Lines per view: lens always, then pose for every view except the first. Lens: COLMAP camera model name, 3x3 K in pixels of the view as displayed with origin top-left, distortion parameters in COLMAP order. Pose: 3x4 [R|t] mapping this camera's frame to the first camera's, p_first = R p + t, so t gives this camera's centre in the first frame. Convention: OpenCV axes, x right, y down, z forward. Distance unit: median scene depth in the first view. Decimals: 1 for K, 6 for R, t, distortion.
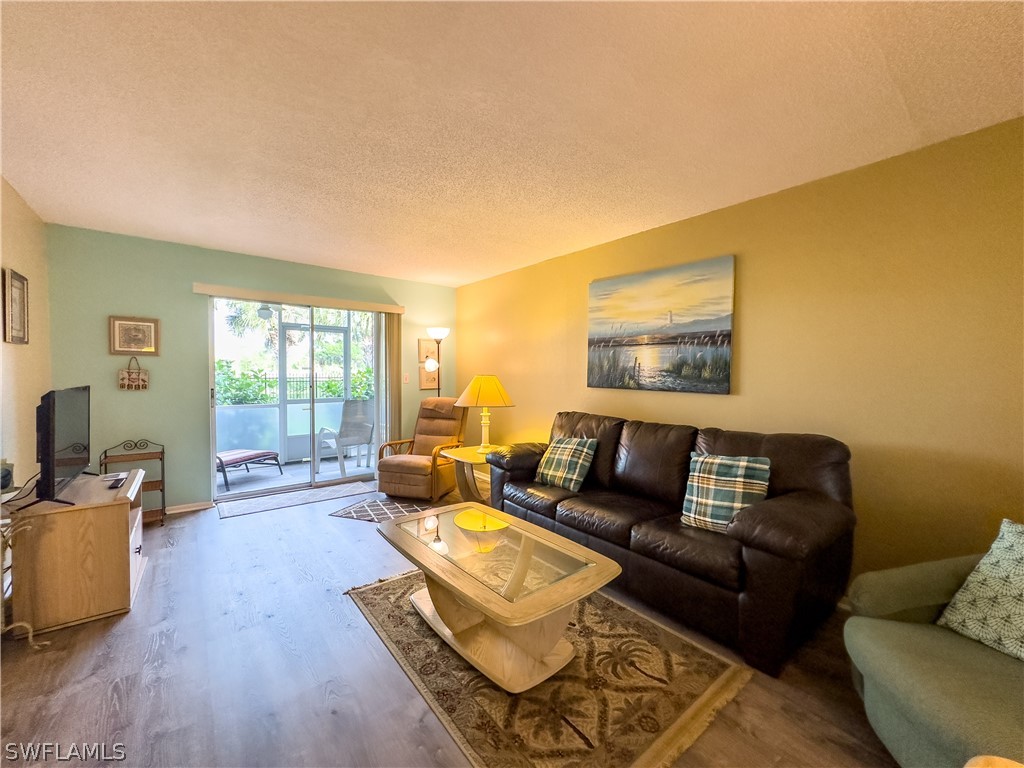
lens RADIAL K [[411.4, 0, 513.9], [0, 411.4, 385.4], [0, 0, 1]] dist [-0.004410, 0.001343]
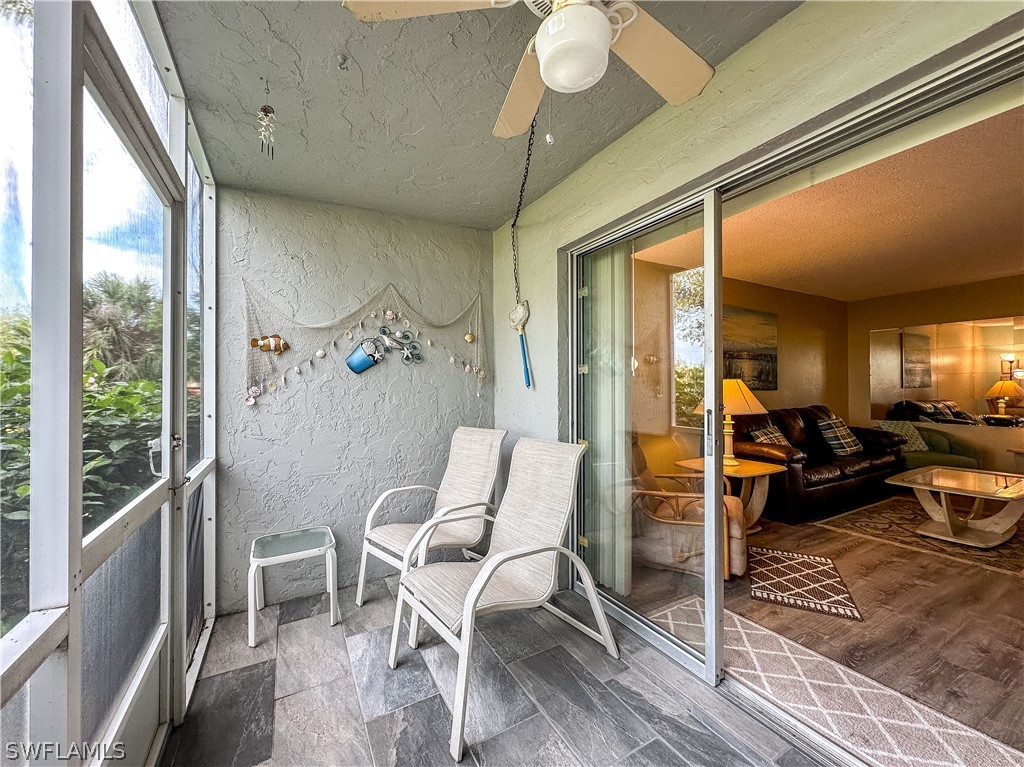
lens RADIAL K [[411.4, 0, 517.9], [0, 411.4, 386.3], [0, 0, 1]] dist [-0.004410, 0.001343]
pose [[0.169748, -0.000858, 0.985487, -1.232522], [0.039119, 0.999217, -0.005868, -0.024931], [-0.984711, 0.039547, 0.169649, 1.540315]]
